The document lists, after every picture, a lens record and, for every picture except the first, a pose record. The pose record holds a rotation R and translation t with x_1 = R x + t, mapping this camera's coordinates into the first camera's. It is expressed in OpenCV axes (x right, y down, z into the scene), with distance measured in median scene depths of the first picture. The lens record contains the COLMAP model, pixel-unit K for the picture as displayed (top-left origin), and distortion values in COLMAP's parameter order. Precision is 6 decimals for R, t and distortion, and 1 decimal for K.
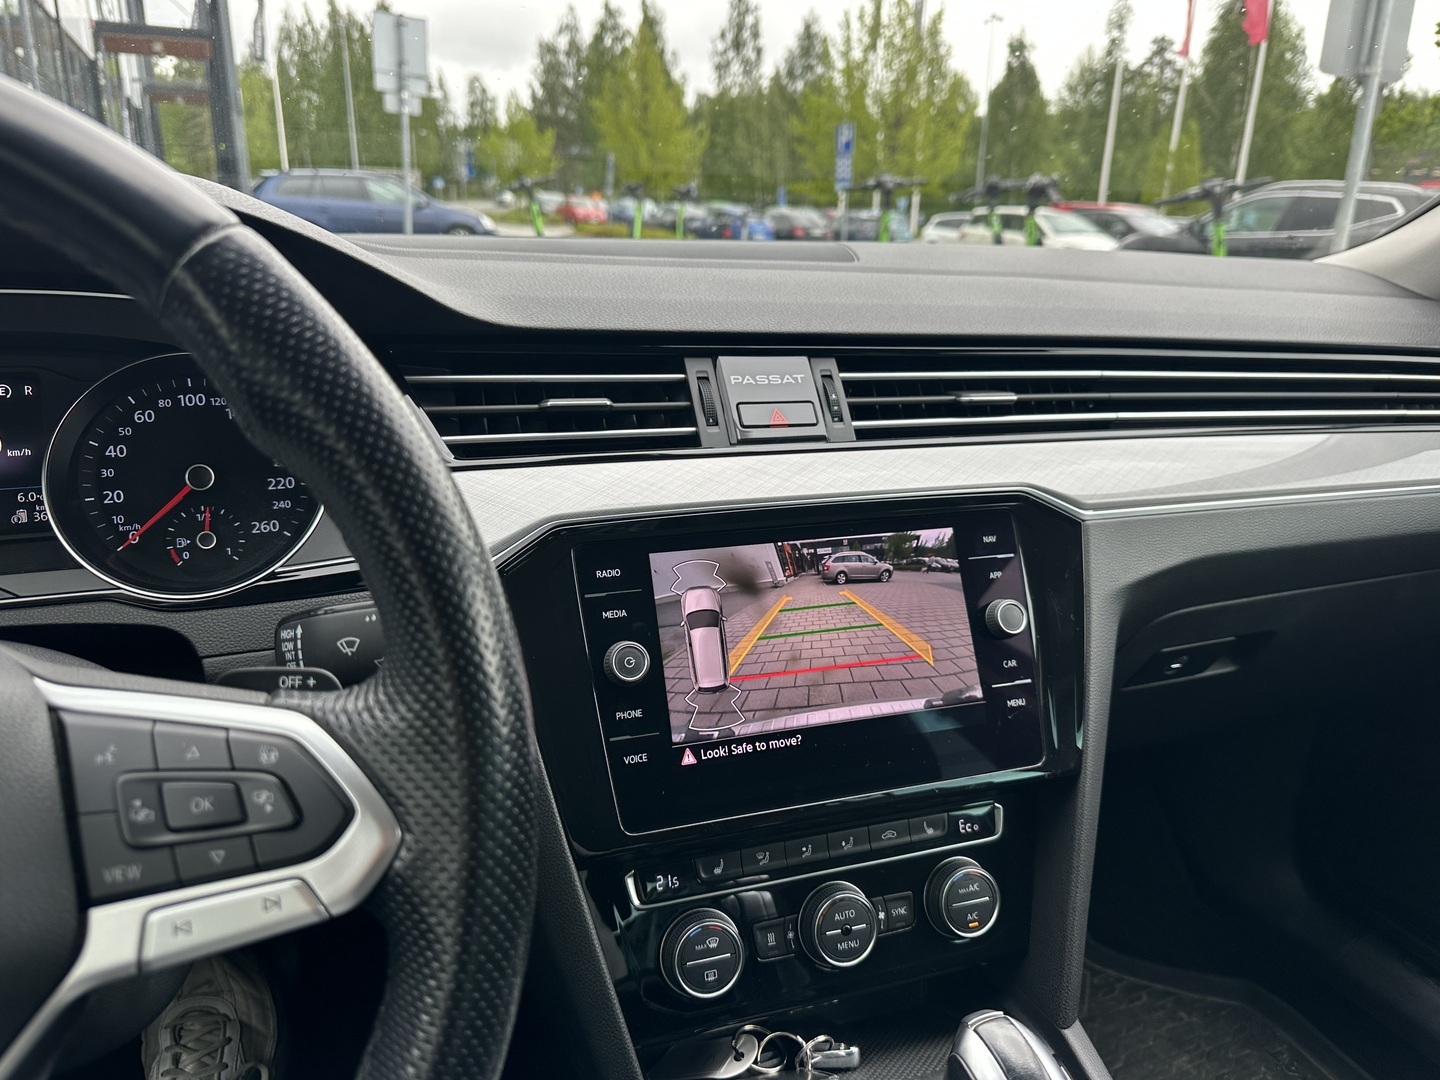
lens RADIAL K [[1009.0, 0, 720.0], [0, 1009.0, 540.0], [0, 0, 1]] dist [0.038034, -0.077063]
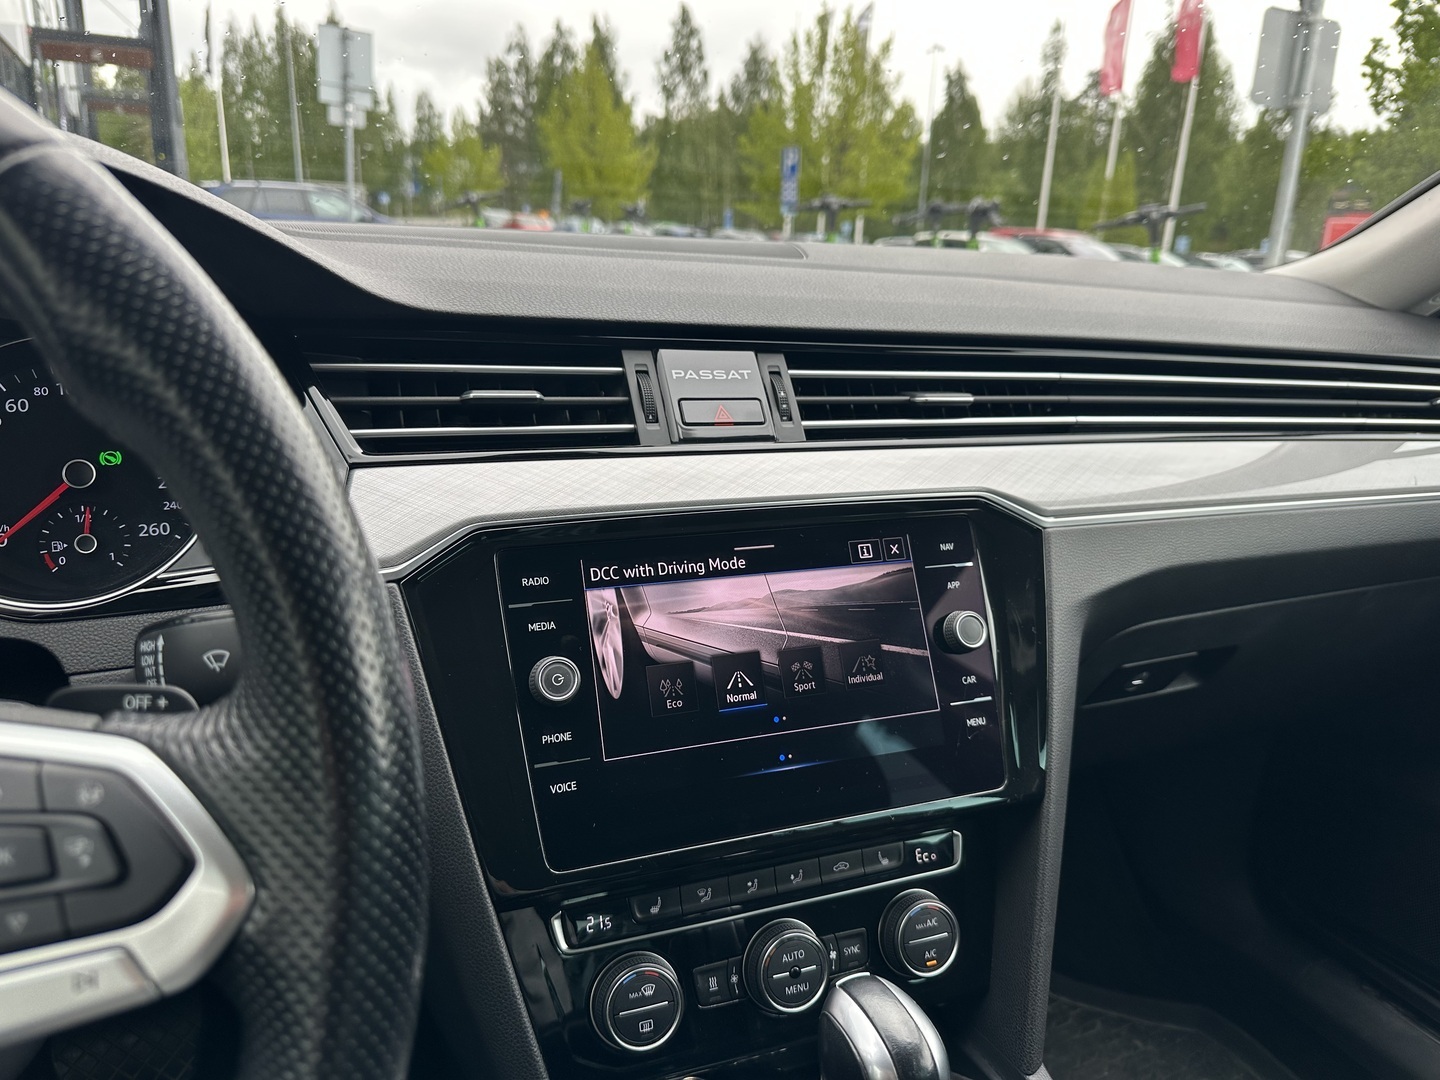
lens RADIAL K [[1007.9, 0, 713.9], [0, 1007.9, 533.5], [0, 0, 1]] dist [0.016483, -0.044585]
pose [[0.998880, 0.004083, 0.047132, 0.006723], [-0.002928, 0.999694, -0.024558, 0.010982], [-0.047218, 0.024392, 0.998587, 0.080756]]
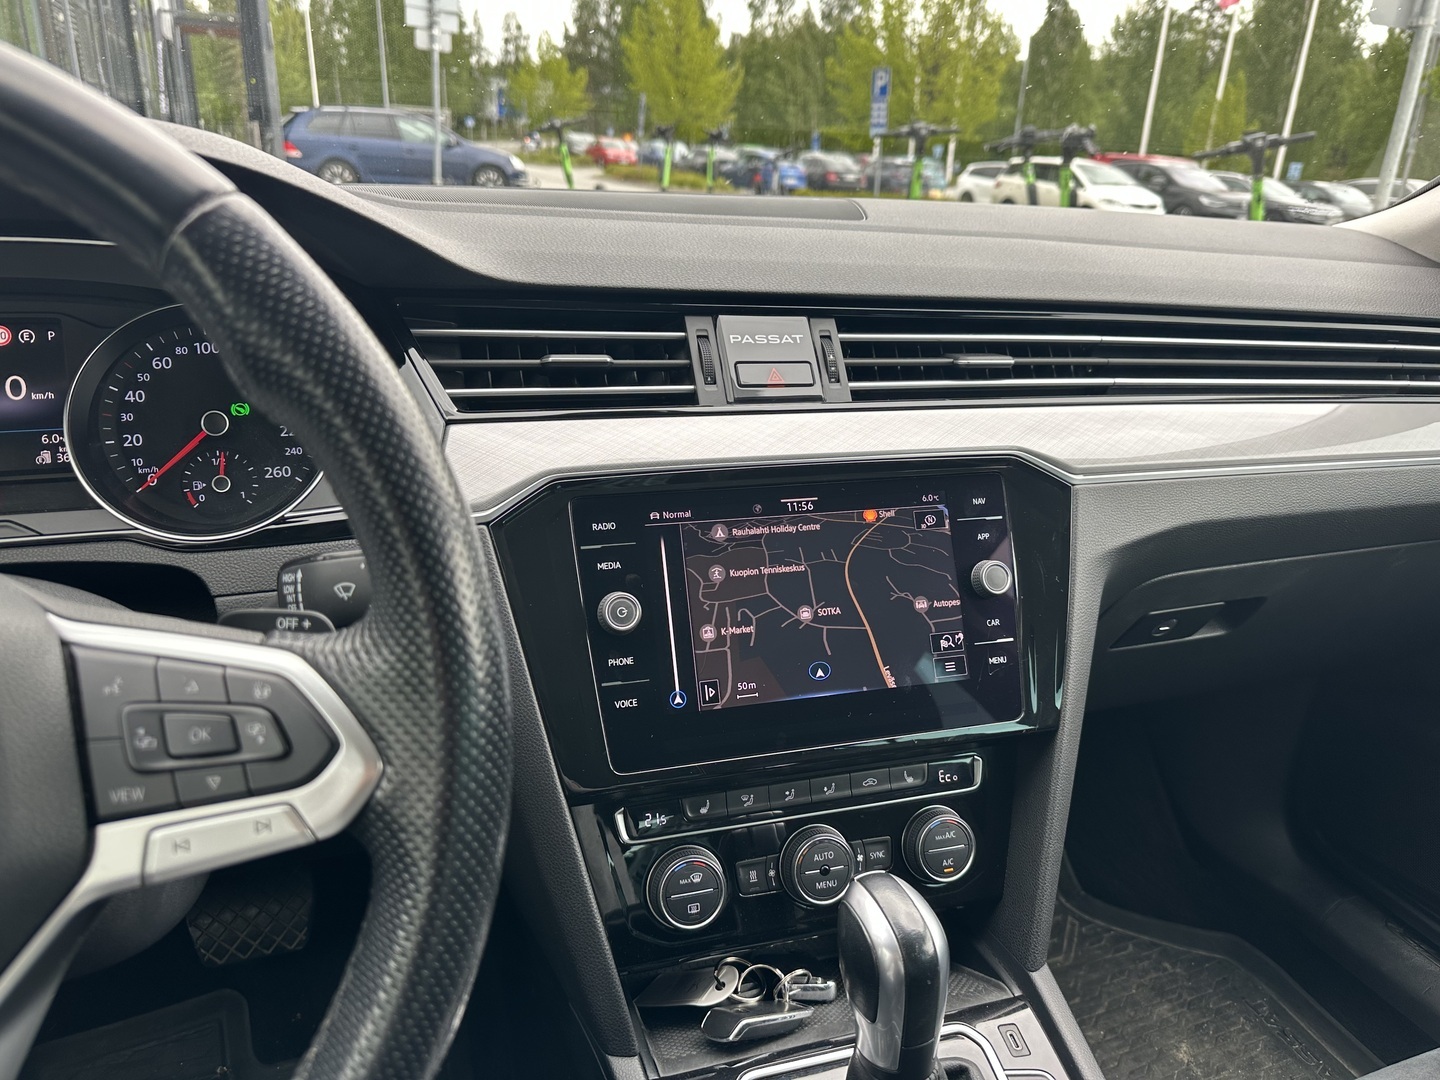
lens RADIAL K [[1003.6, 0, 720.0], [0, 1003.6, 540.0], [0, 0, 1]] dist [0.045658, -0.079274]
pose [[0.999399, 0.025319, -0.023675, 0.031270], [-0.024082, 0.998400, 0.051171, -0.007557], [0.024933, -0.050570, 0.998409, -0.027127]]
